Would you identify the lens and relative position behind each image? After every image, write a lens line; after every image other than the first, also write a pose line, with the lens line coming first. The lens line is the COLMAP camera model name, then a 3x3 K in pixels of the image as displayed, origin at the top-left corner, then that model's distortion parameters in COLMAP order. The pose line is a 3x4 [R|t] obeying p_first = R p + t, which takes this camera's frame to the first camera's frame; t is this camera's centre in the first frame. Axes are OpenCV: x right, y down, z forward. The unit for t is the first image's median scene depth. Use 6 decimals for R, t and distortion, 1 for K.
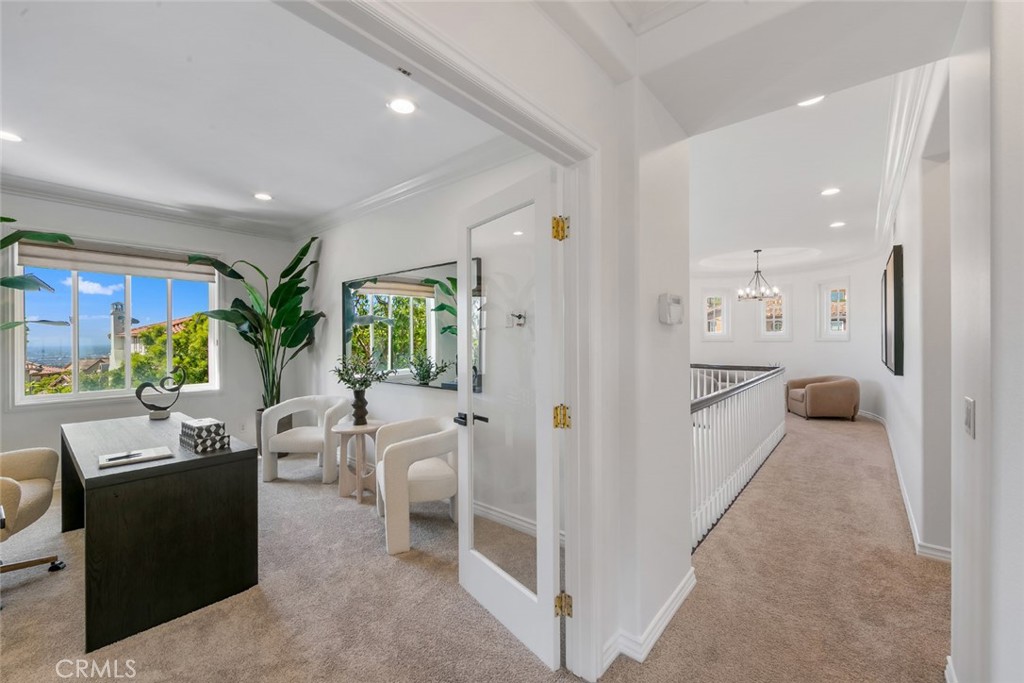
lens RADIAL K [[411.6, 0, 513.5], [0, 411.6, 340.0], [0, 0, 1]] dist [-0.004118, -0.000158]
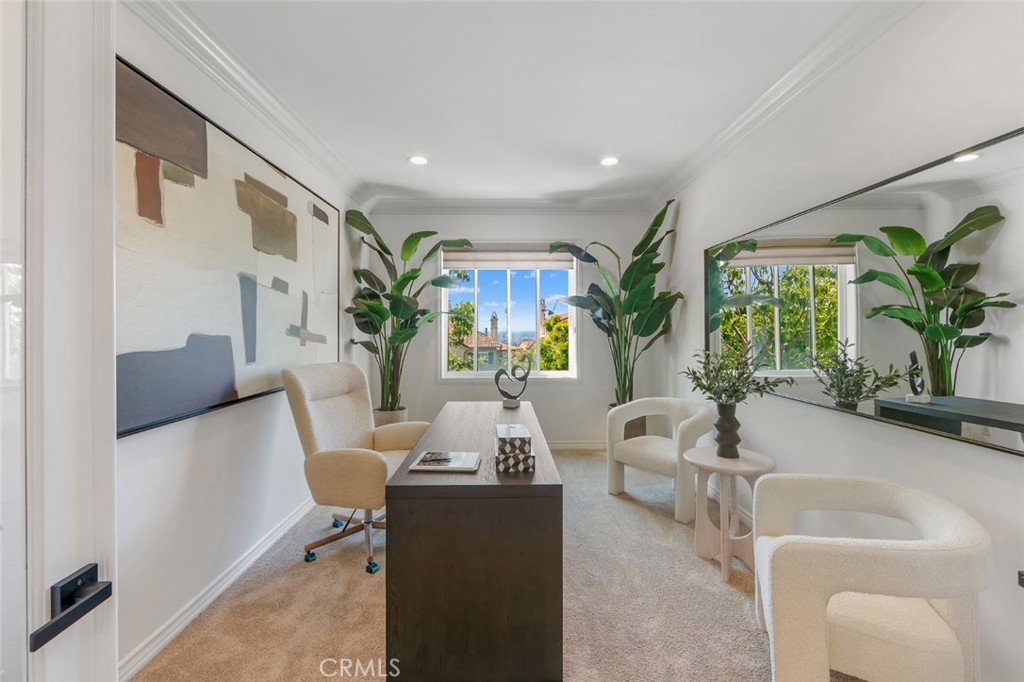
lens RADIAL K [[411.6, 0, 505.9], [0, 411.6, 326.5], [0, 0, 1]] dist [-0.004118, -0.000158]
pose [[0.644947, -0.000679, -0.764227, -0.085961], [-0.001233, 0.999997, -0.001929, -0.000084], [0.764226, 0.002186, 0.644944, 0.263757]]
